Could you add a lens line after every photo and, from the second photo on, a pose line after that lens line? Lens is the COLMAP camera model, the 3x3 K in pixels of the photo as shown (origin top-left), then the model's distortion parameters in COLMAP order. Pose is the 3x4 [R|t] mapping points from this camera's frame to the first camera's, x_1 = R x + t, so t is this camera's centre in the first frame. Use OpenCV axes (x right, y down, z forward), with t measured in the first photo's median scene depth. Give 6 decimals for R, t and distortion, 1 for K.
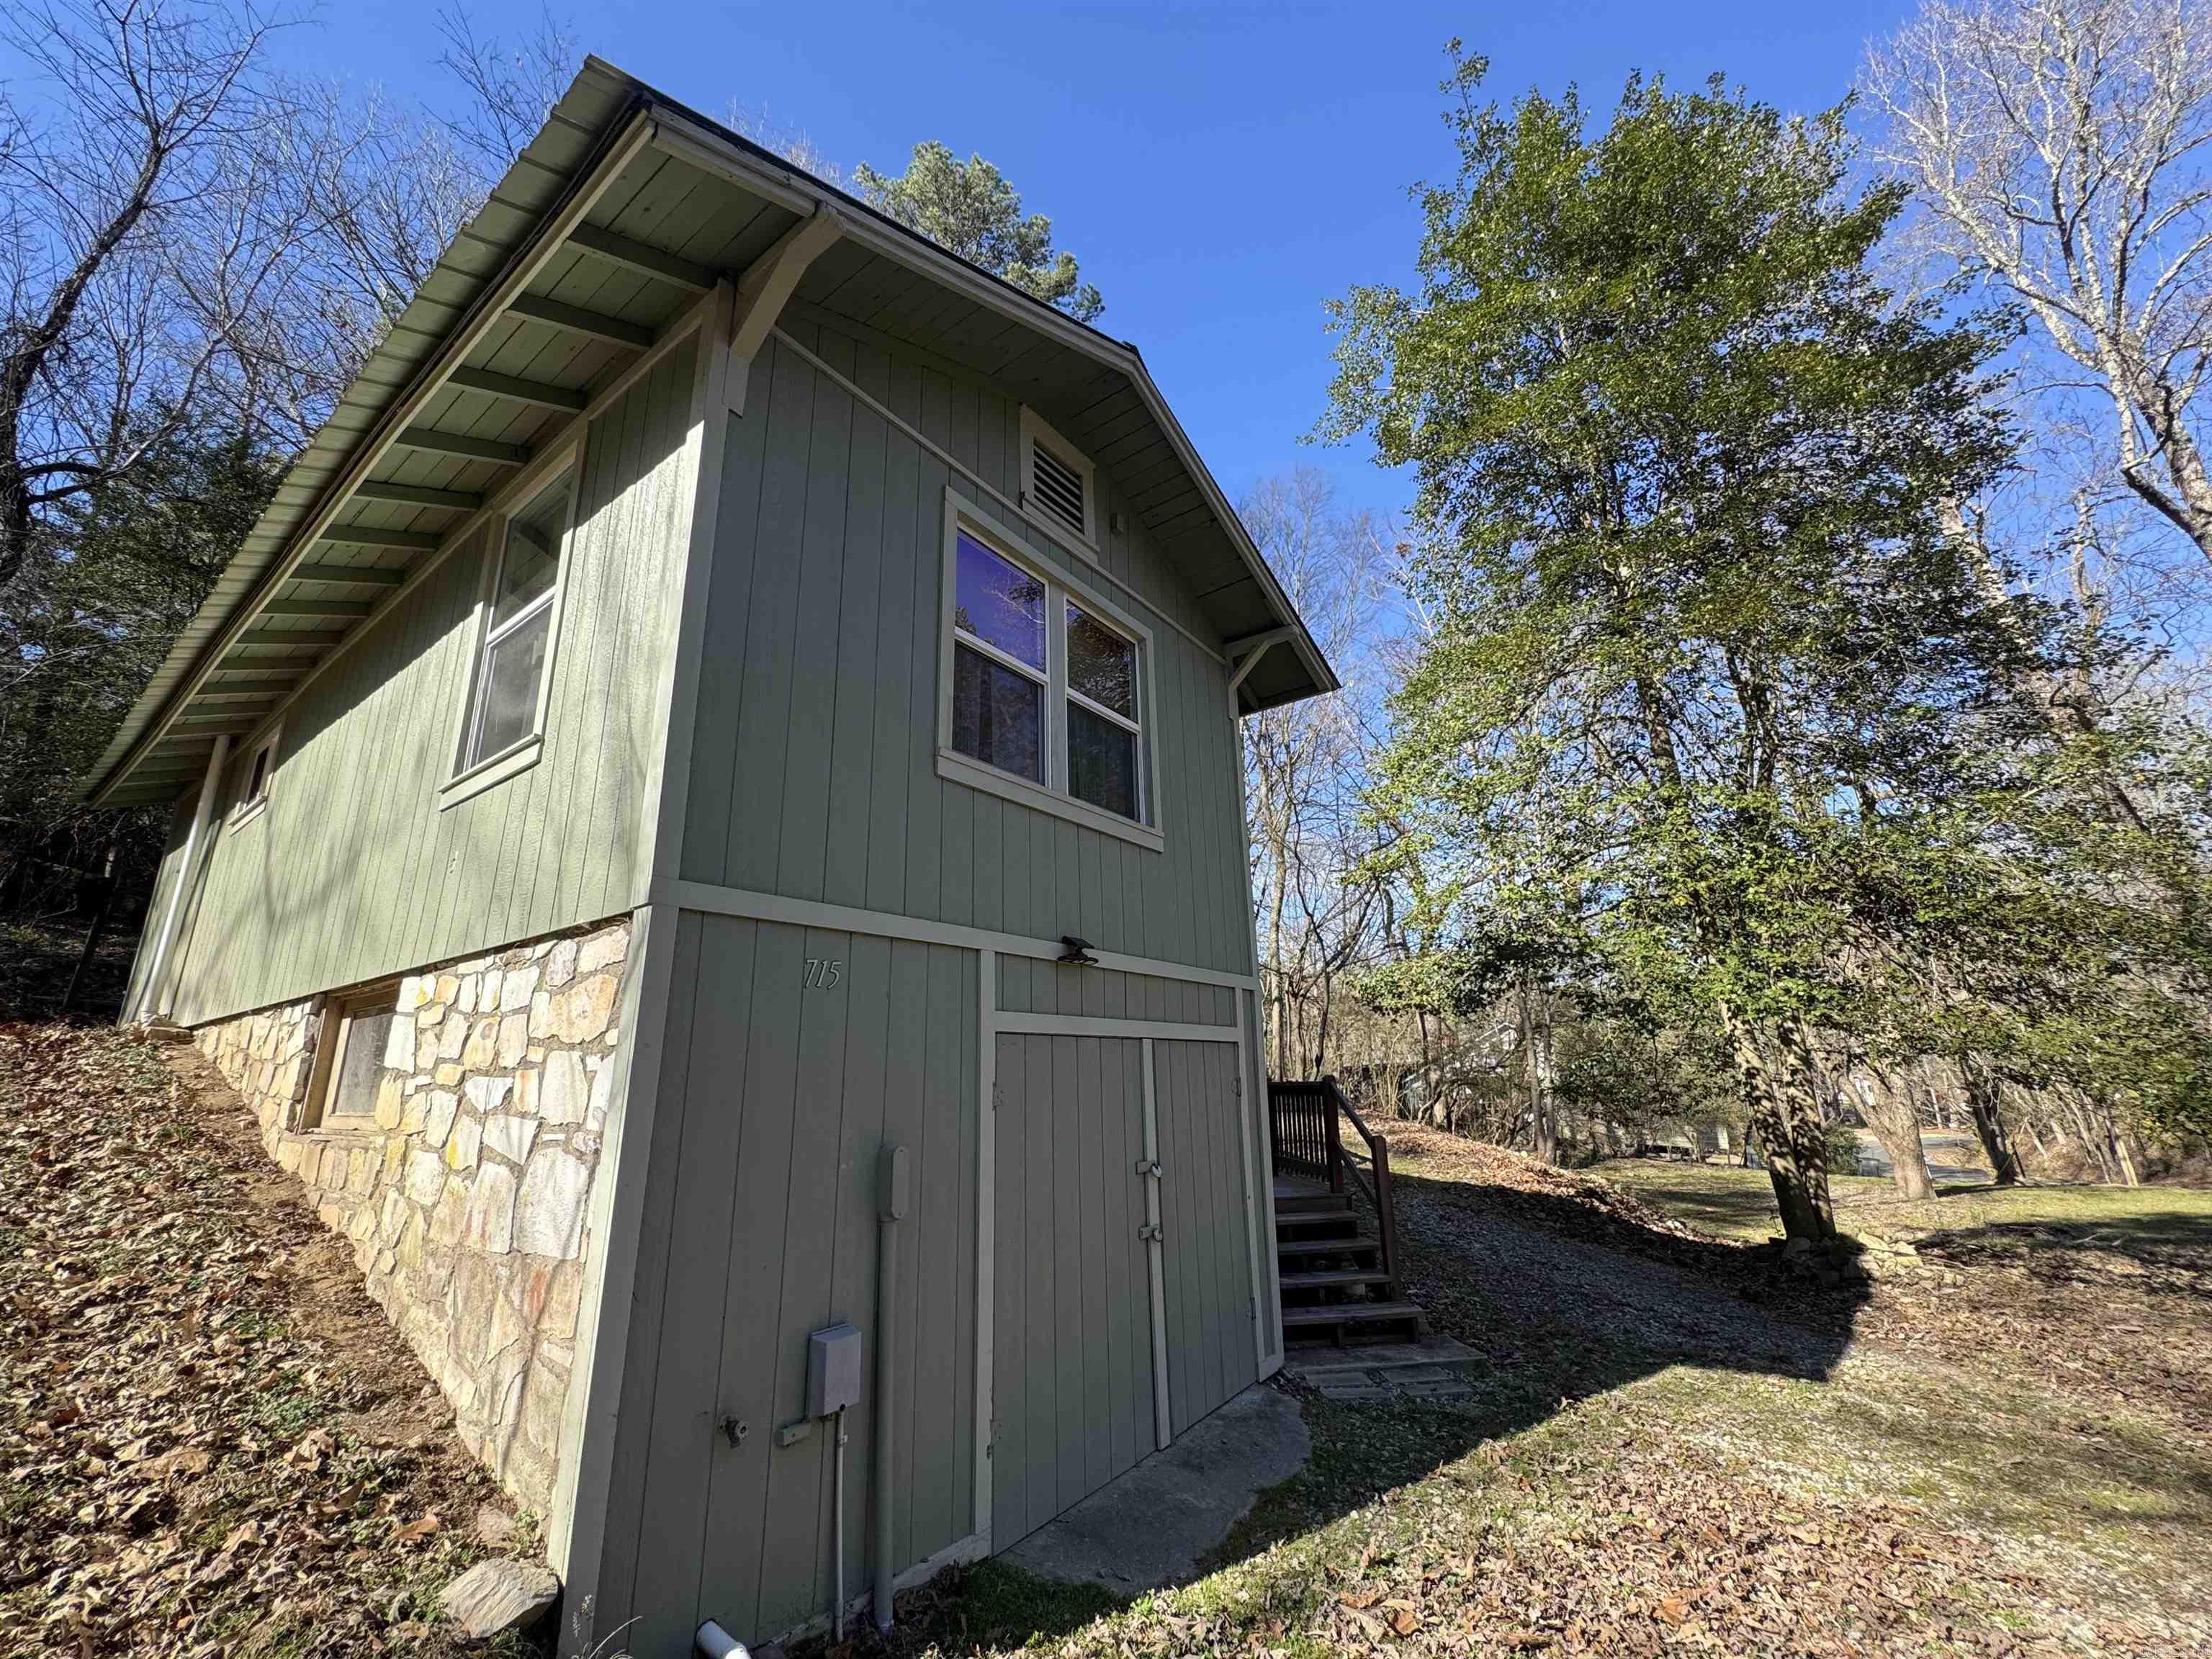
lens RADIAL K [[889.5, 0, 1108.3], [0, 889.5, 826.2], [0, 0, 1]] dist [0.002057, 0.000018]
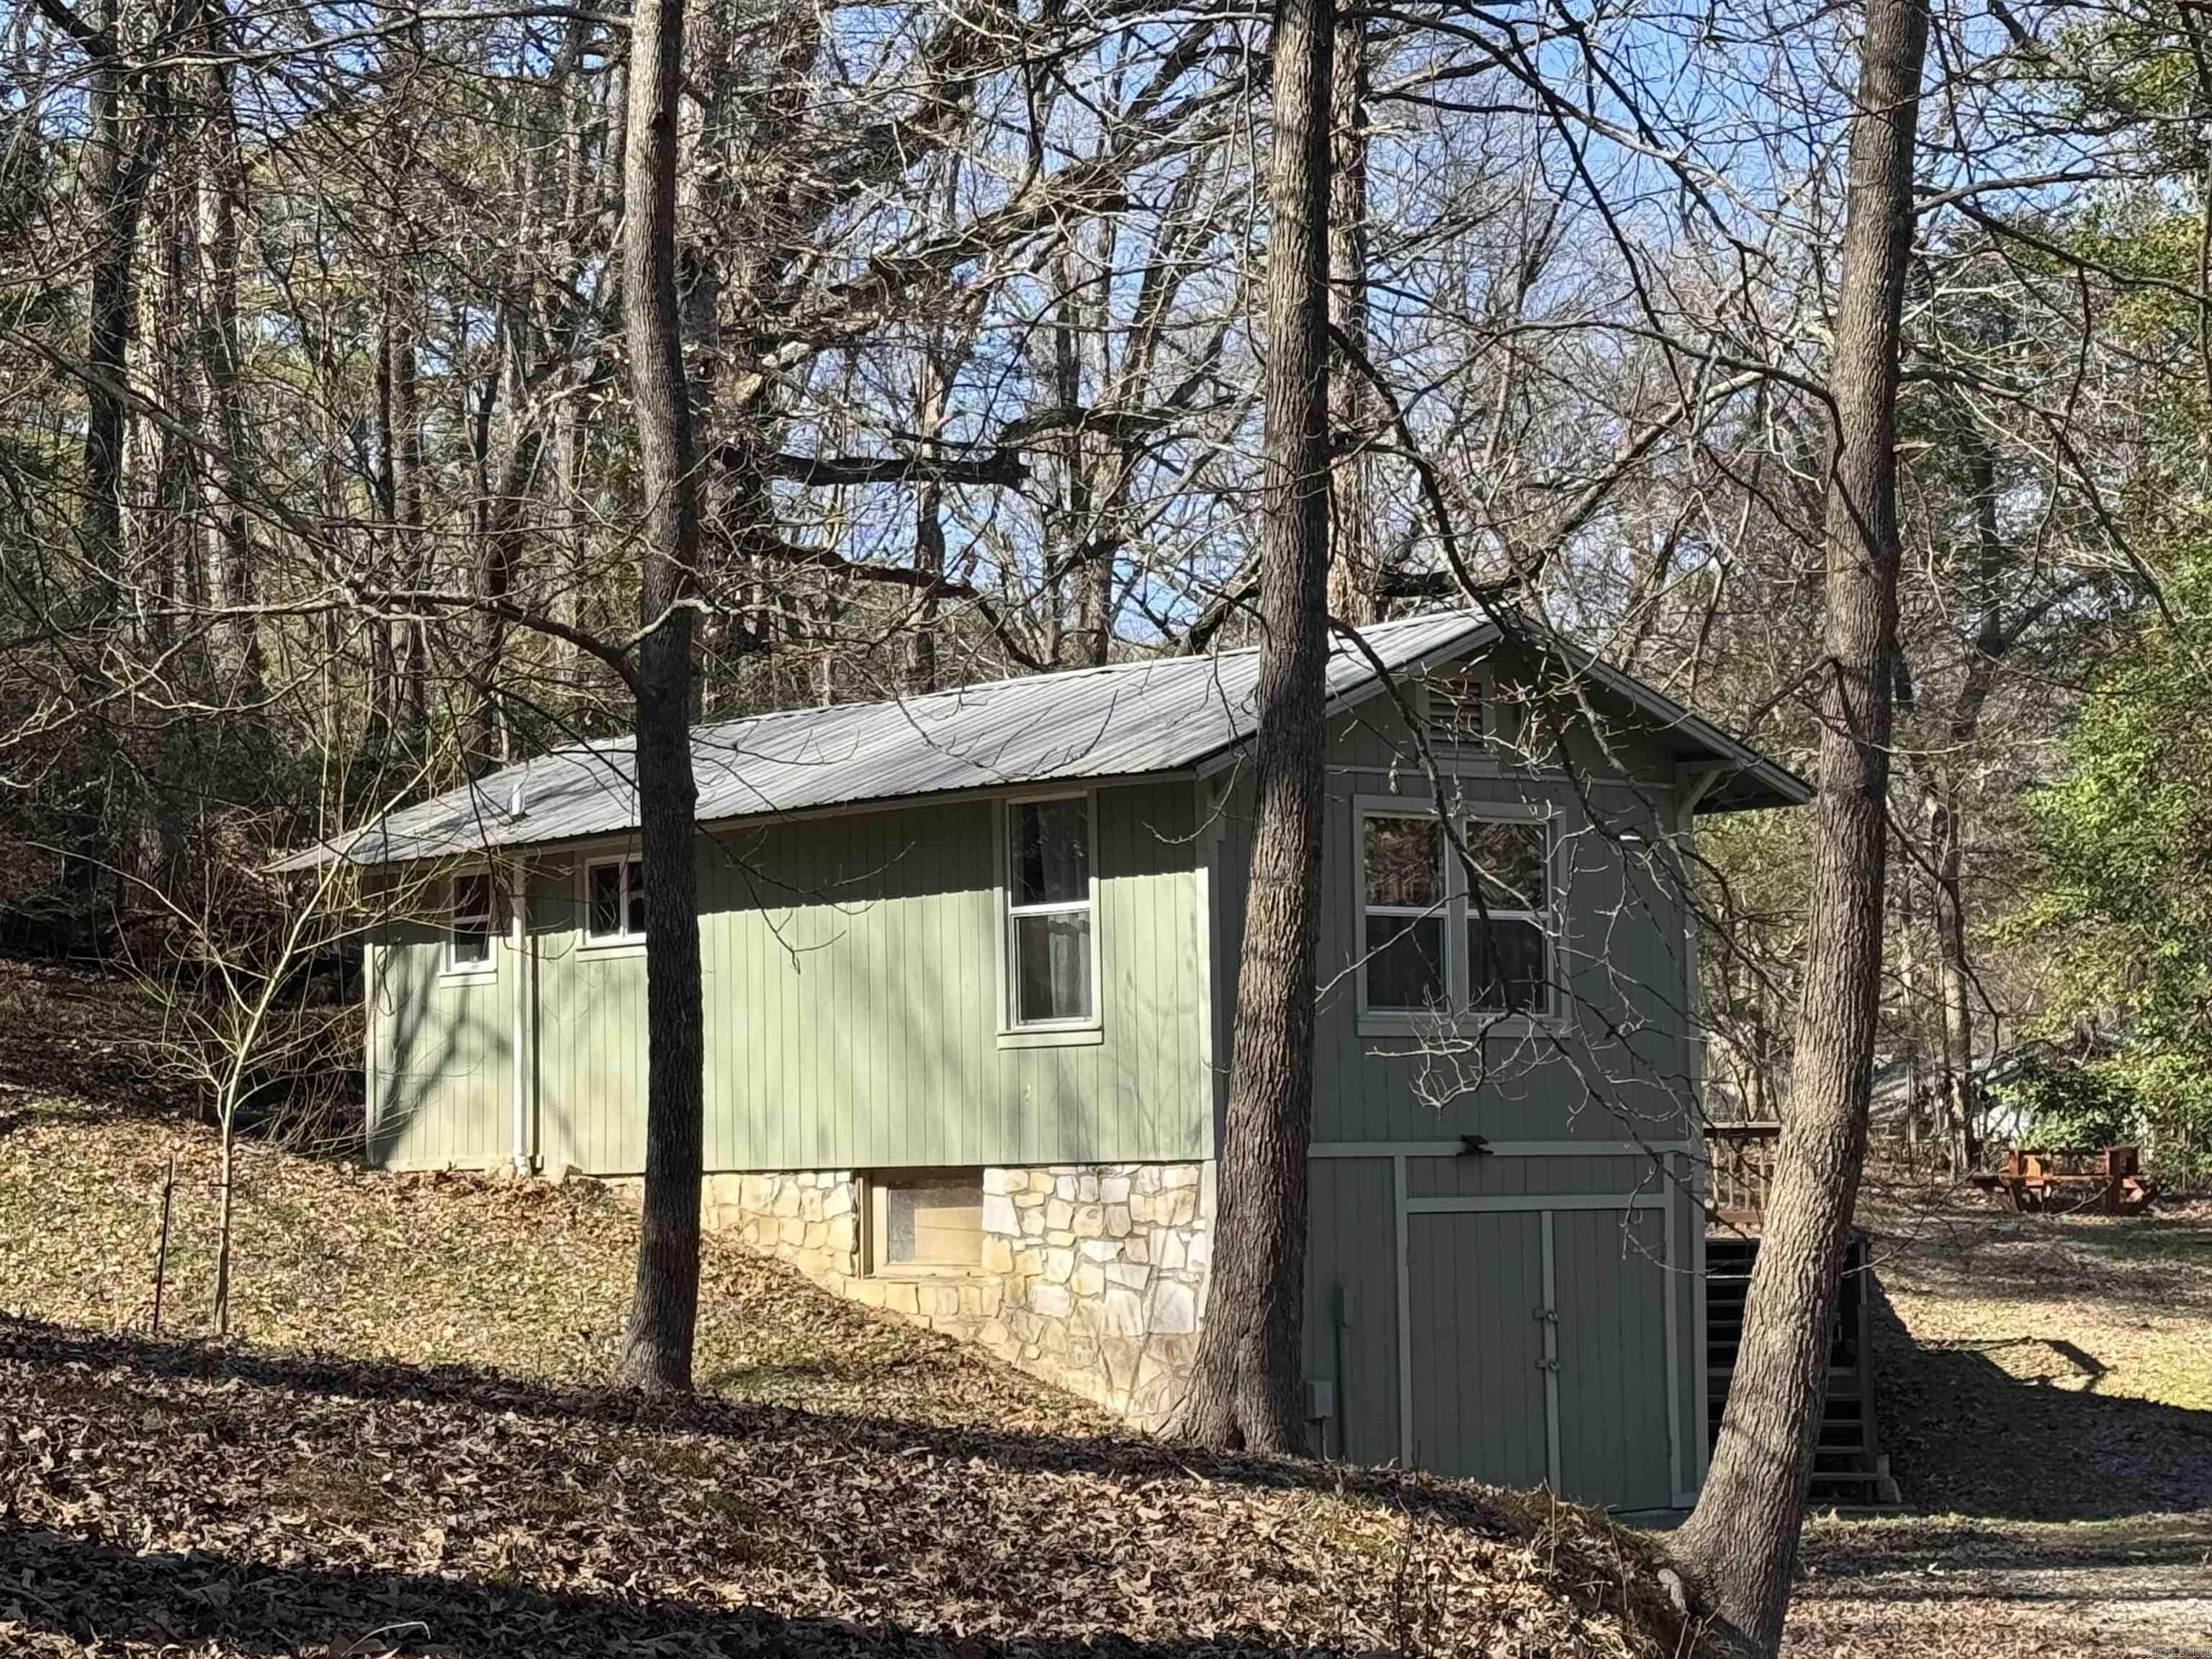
lens RADIAL K [[4918.1, 0, 1103.9], [0, 4918.1, 828.5], [0, 0, 1]] dist [0.066859, 0.000000]
pose [[0.964645, -0.011811, -0.263287, 1.265342], [0.065993, 0.977995, 0.197917, -1.670156], [0.255156, -0.208295, 0.944197, -5.478489]]
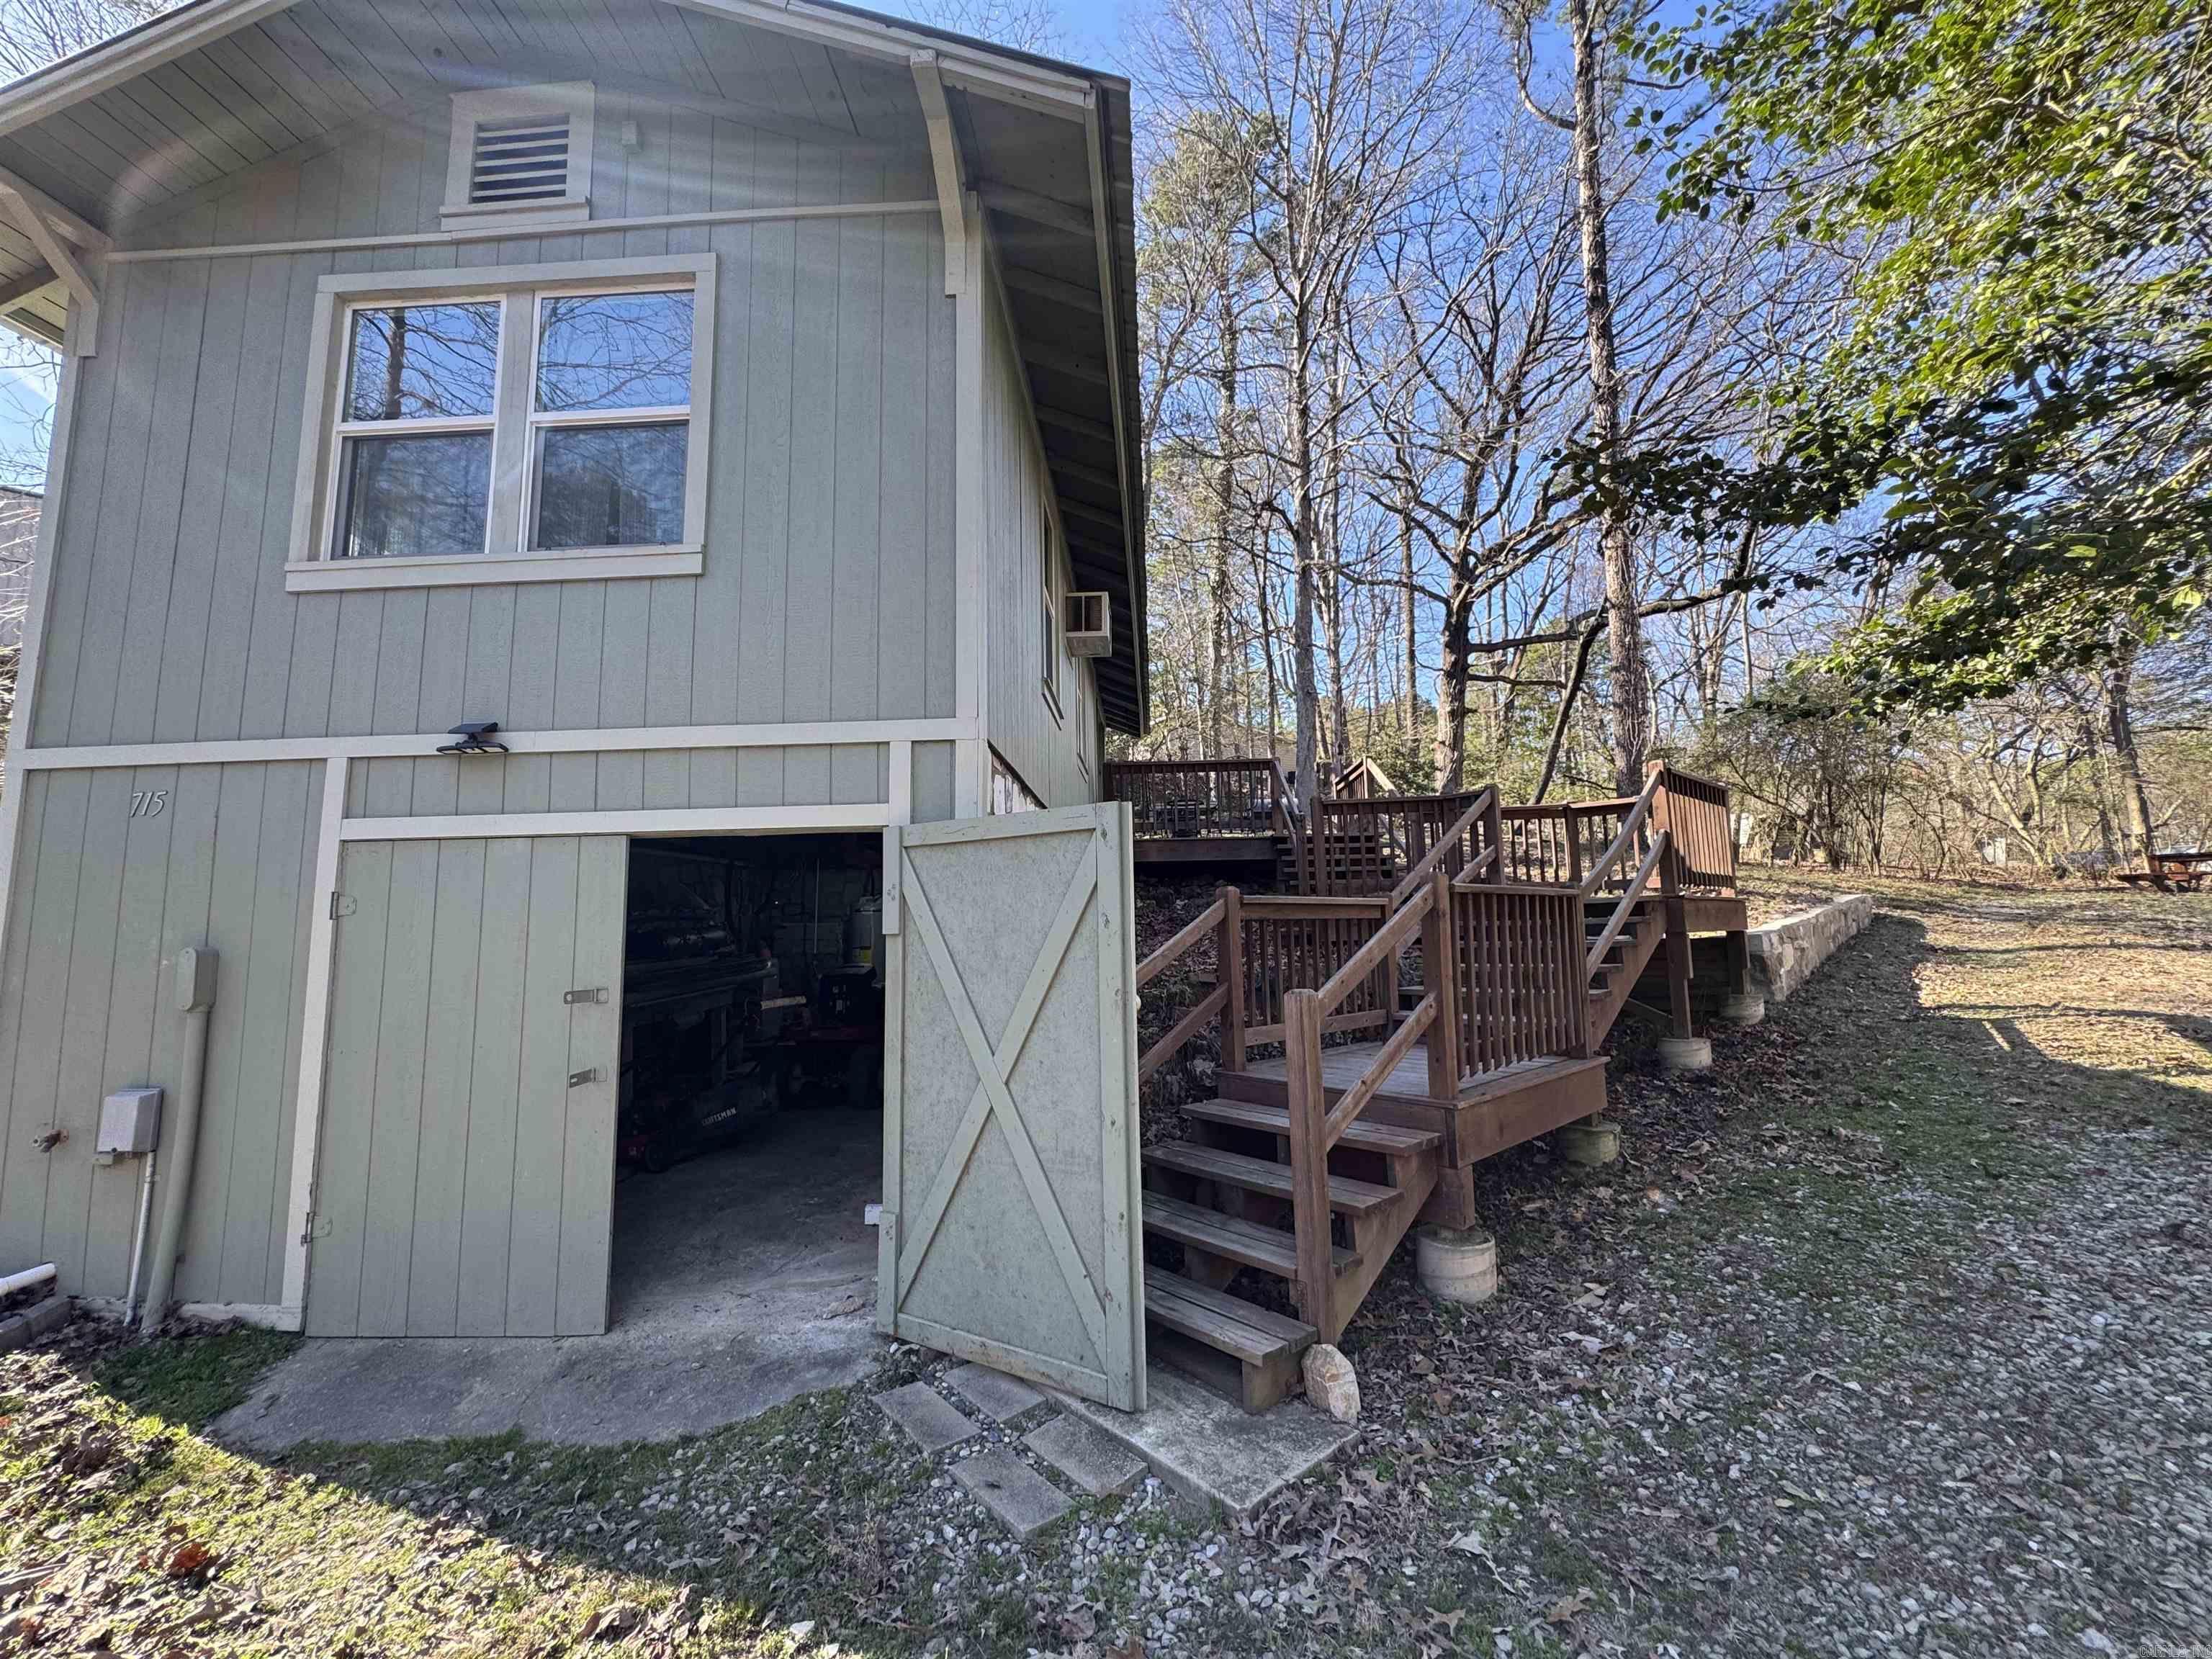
lens RADIAL K [[889.5, 0, 1102.0], [0, 889.5, 833.1], [0, 0, 1]] dist [0.002057, 0.000018]
pose [[0.533379, -0.084625, -0.841632, 0.942630], [0.238002, 0.969800, 0.053320, 0.311855], [0.811703, -0.228749, 0.537412, 0.979832]]
